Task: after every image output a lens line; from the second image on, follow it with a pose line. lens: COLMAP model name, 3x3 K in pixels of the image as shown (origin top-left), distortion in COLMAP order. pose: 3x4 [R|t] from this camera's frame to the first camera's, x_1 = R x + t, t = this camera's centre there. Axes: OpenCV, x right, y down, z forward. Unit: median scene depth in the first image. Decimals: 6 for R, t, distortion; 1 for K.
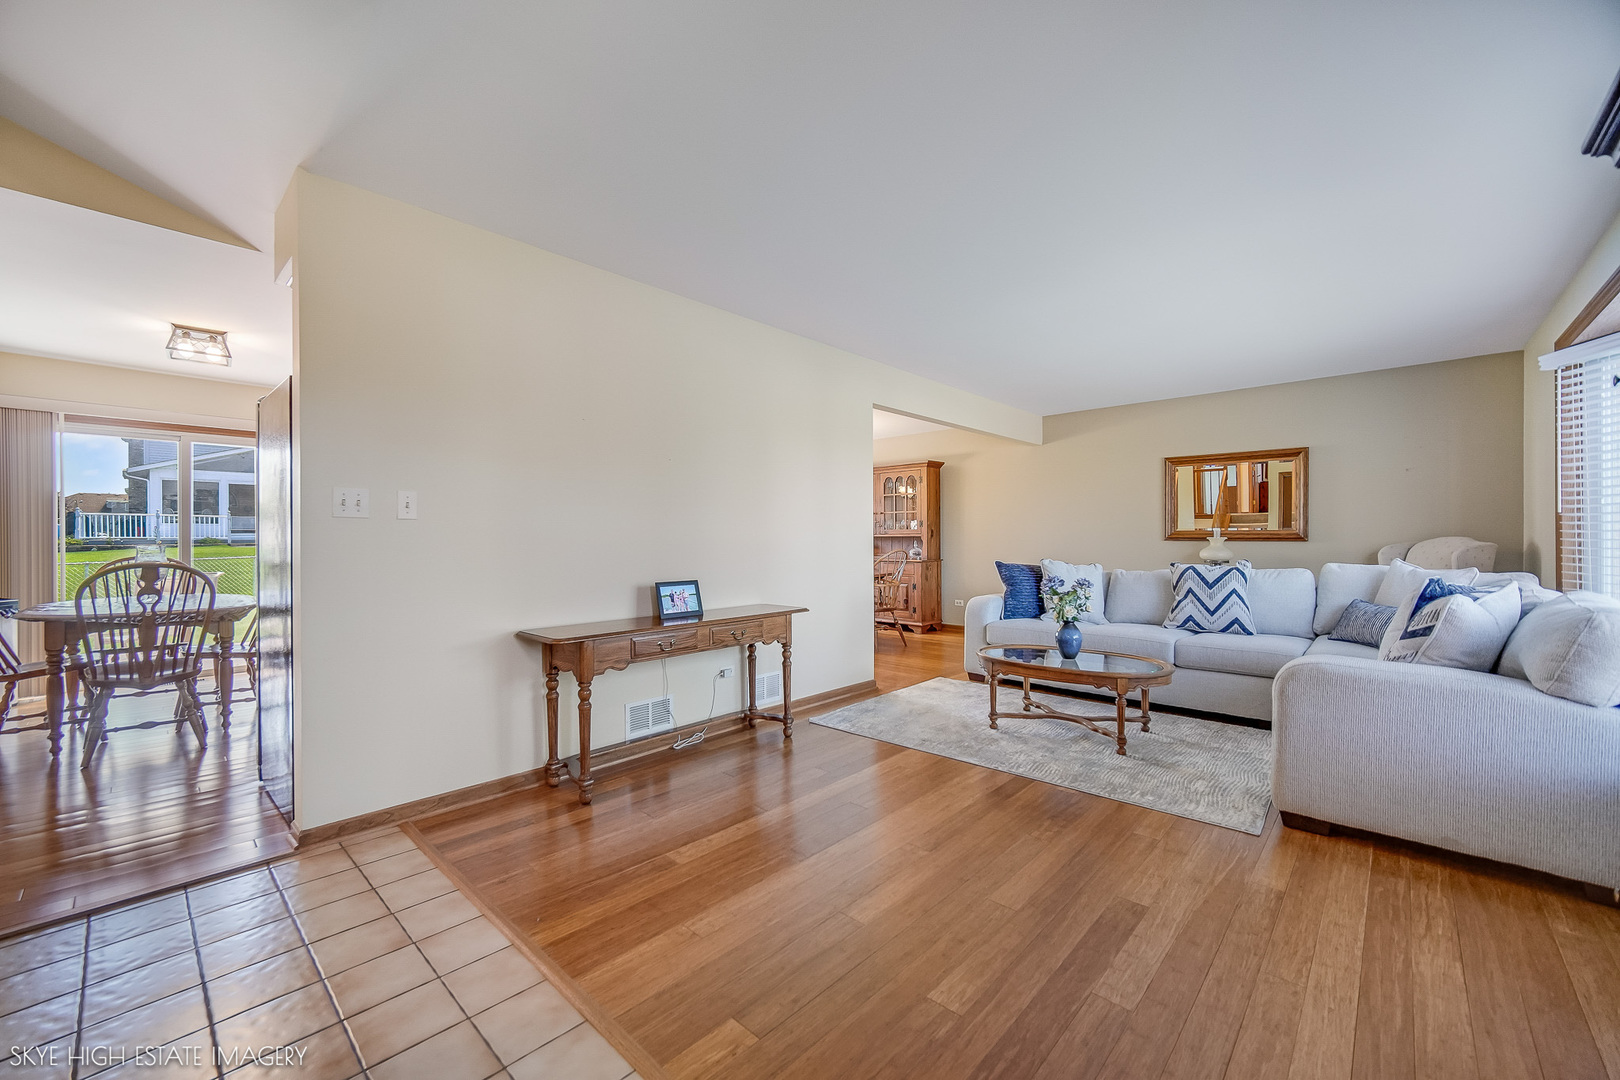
lens RADIAL K [[638.0, 0, 817.3], [0, 638.0, 550.4], [0, 0, 1]] dist [-0.002380, -0.000217]
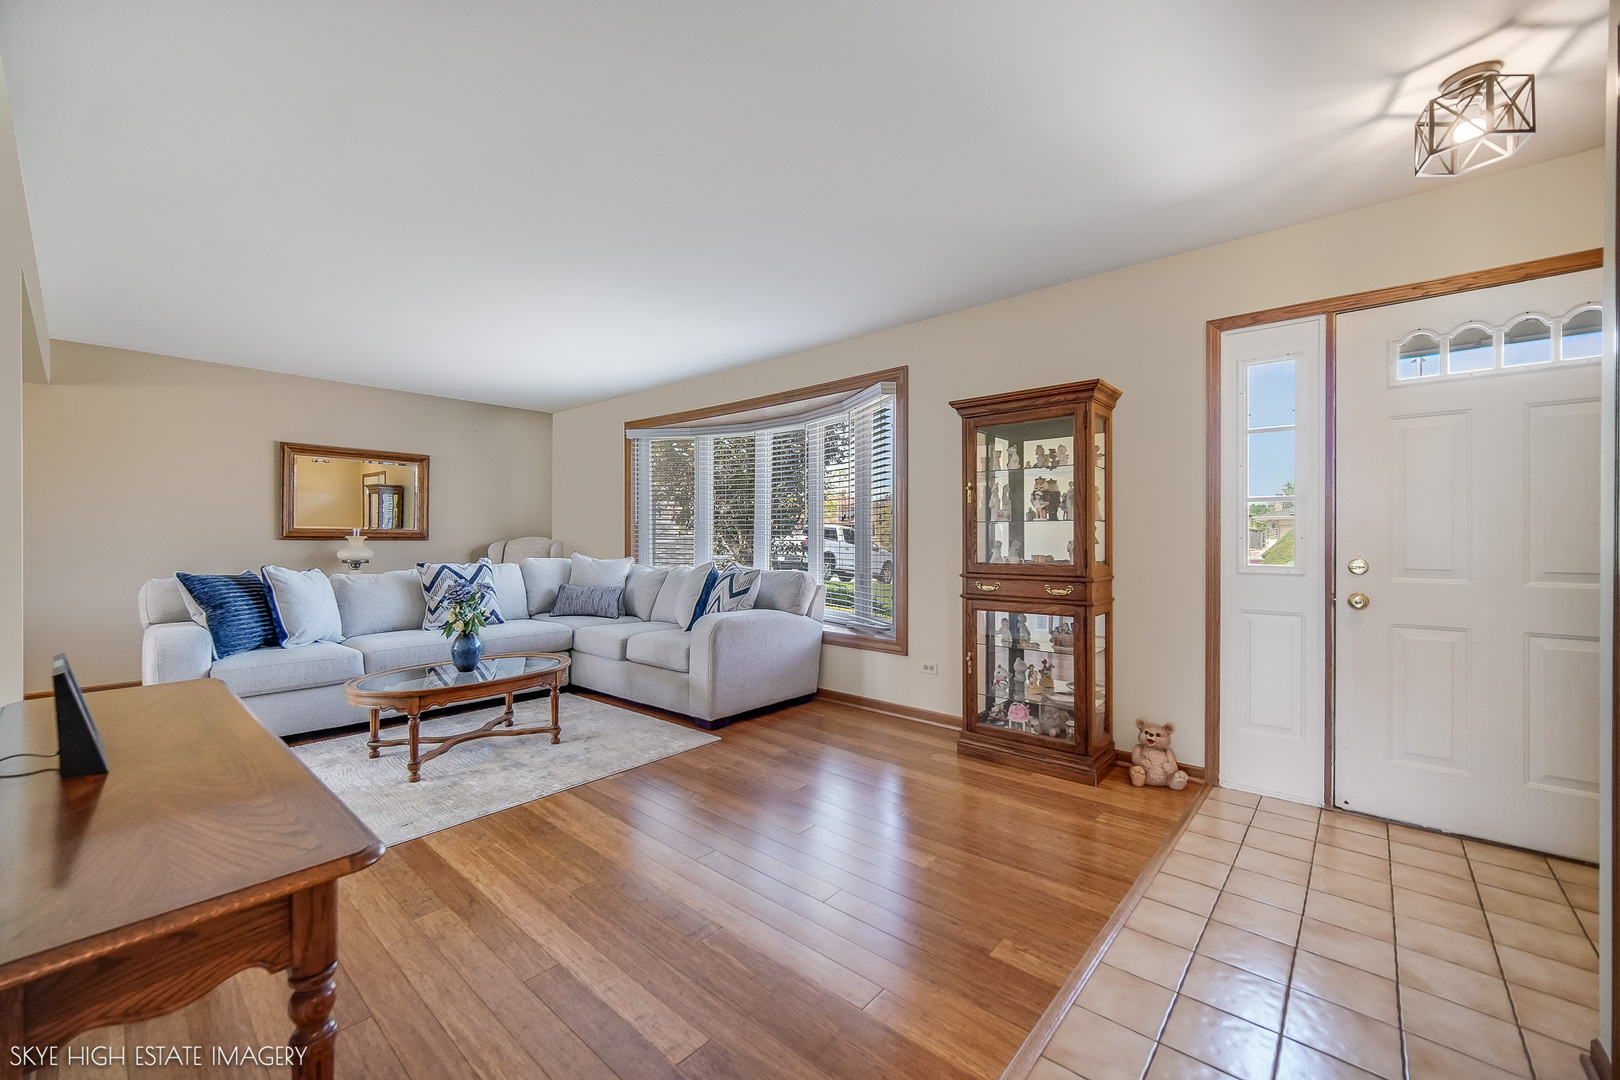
lens RADIAL K [[638.0, 0, 801.7], [0, 638.0, 537.7], [0, 0, 1]] dist [-0.002380, -0.000217]
pose [[-0.011948, -0.000605, 0.999928, -0.524547], [0.020449, 0.999791, 0.000850, -0.009801], [-0.999720, 0.020457, -0.011933, 0.549251]]
